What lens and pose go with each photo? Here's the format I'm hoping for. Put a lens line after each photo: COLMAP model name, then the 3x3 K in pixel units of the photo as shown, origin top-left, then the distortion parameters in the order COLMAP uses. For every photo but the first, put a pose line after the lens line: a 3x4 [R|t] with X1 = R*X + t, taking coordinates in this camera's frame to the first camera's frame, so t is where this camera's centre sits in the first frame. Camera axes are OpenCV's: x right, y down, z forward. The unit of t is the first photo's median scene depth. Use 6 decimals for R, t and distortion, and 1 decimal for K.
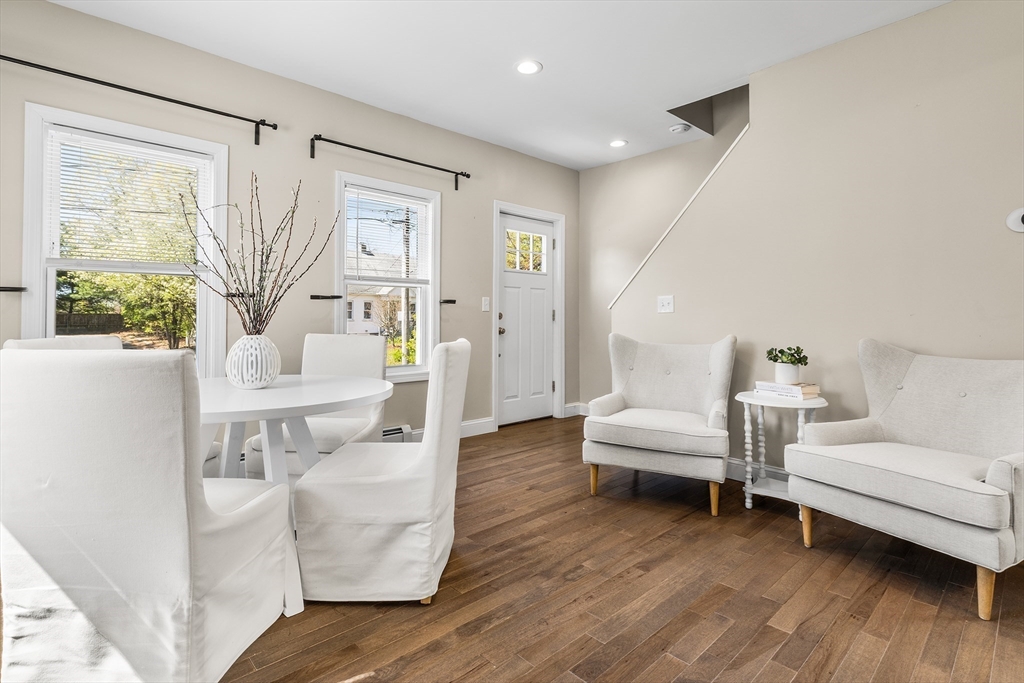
lens RADIAL K [[497.0, 0, 508.0], [0, 497.0, 313.0], [0, 0, 1]] dist [0.001112, -0.000154]
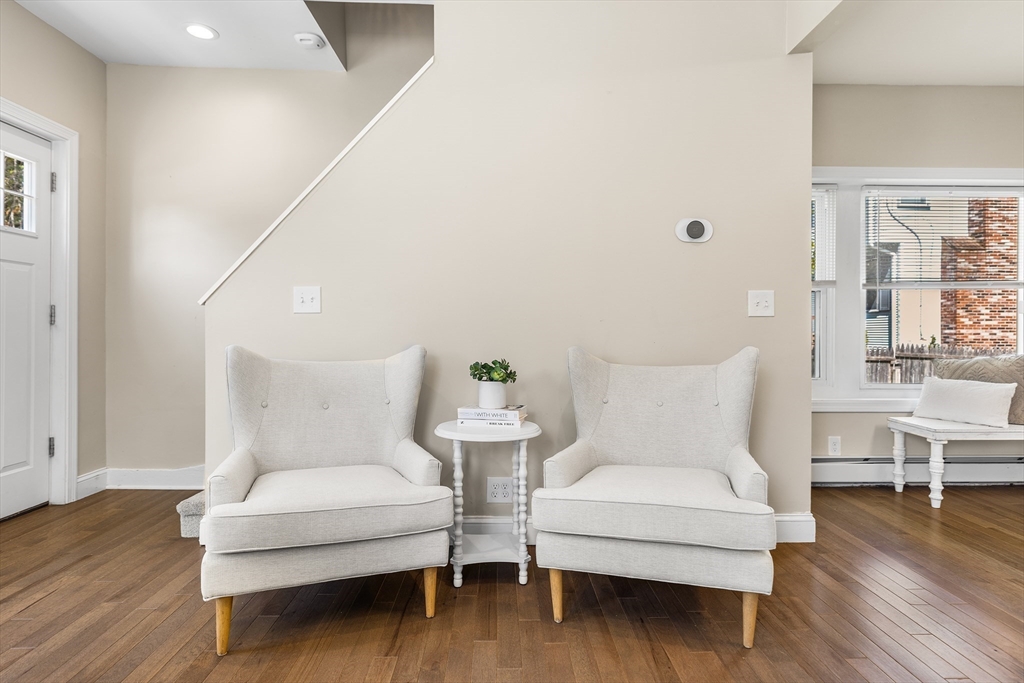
lens RADIAL K [[576.5, 0, 514.3], [0, 576.5, 332.4], [0, 0, 1]] dist [0.003735, 0.001742]
pose [[0.660285, 0.000019, 0.751015, -0.091395], [-0.016069, 0.999771, 0.014102, 0.013107], [-0.750844, -0.021379, 0.660134, 0.410135]]
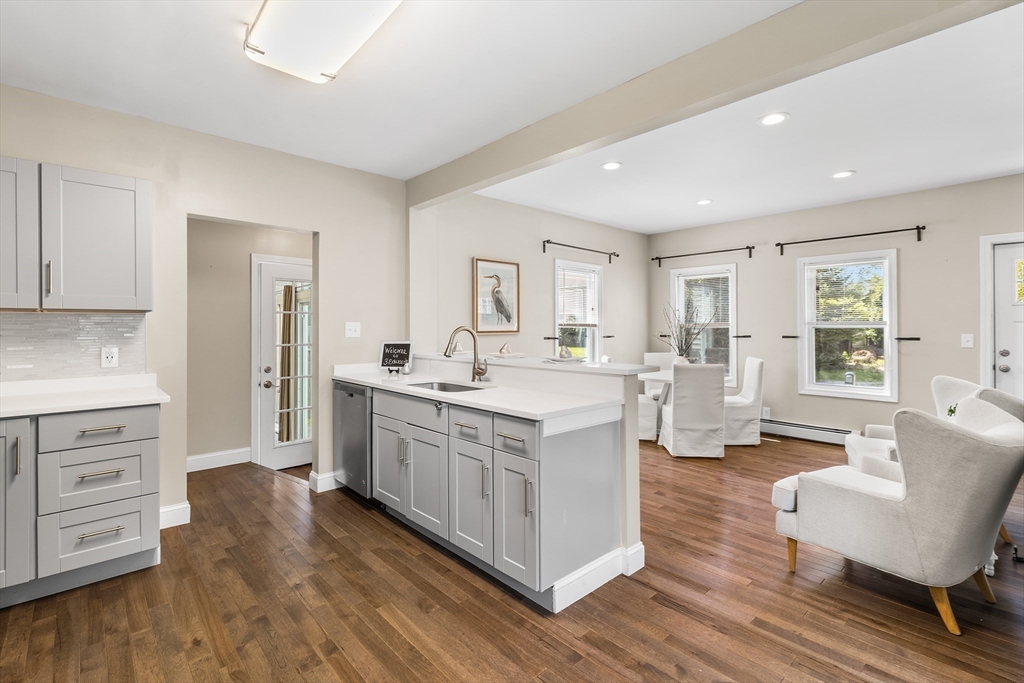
lens RADIAL K [[472.4, 0, 517.3], [0, 472.4, 325.9], [0, 0, 1]] dist [0.007766, -0.000277]
pose [[-0.000767, -0.003100, -0.999995, 1.587869], [0.017128, 0.999848, -0.003113, -0.103251], [0.999853, -0.017130, -0.000714, 0.112032]]
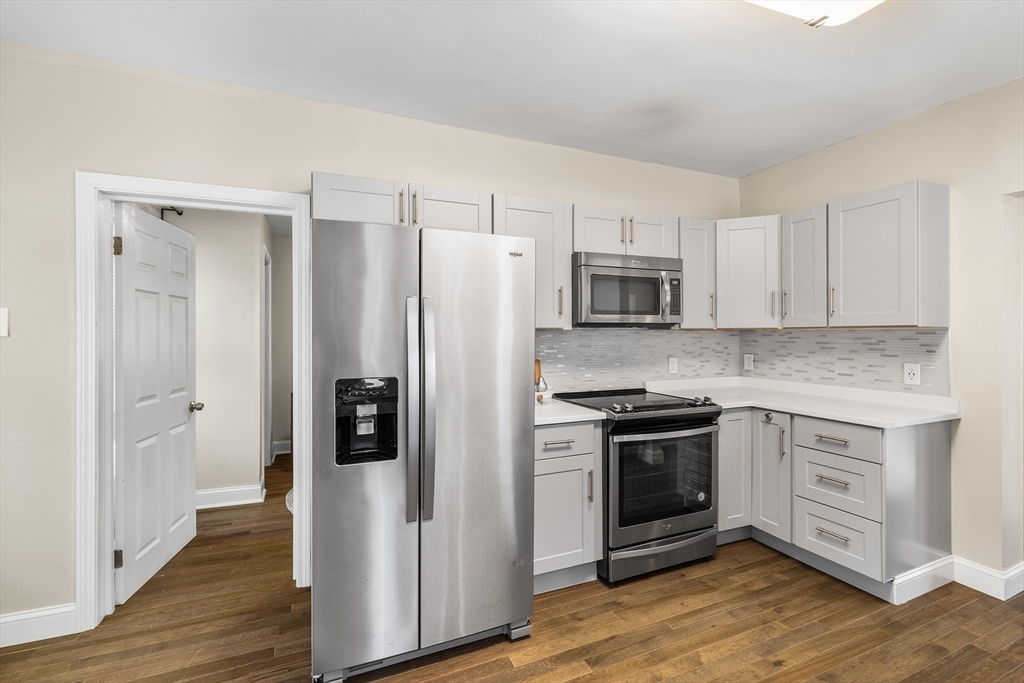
lens RADIAL K [[469.3, 0, 517.1], [0, 469.3, 333.8], [0, 0, 1]] dist [-0.000298, 0.000042]
pose [[-0.945190, 0.000379, 0.326522, 0.991111], [-0.003603, 0.999926, -0.011589, -0.123501], [-0.326502, -0.012131, -0.945119, 0.432736]]
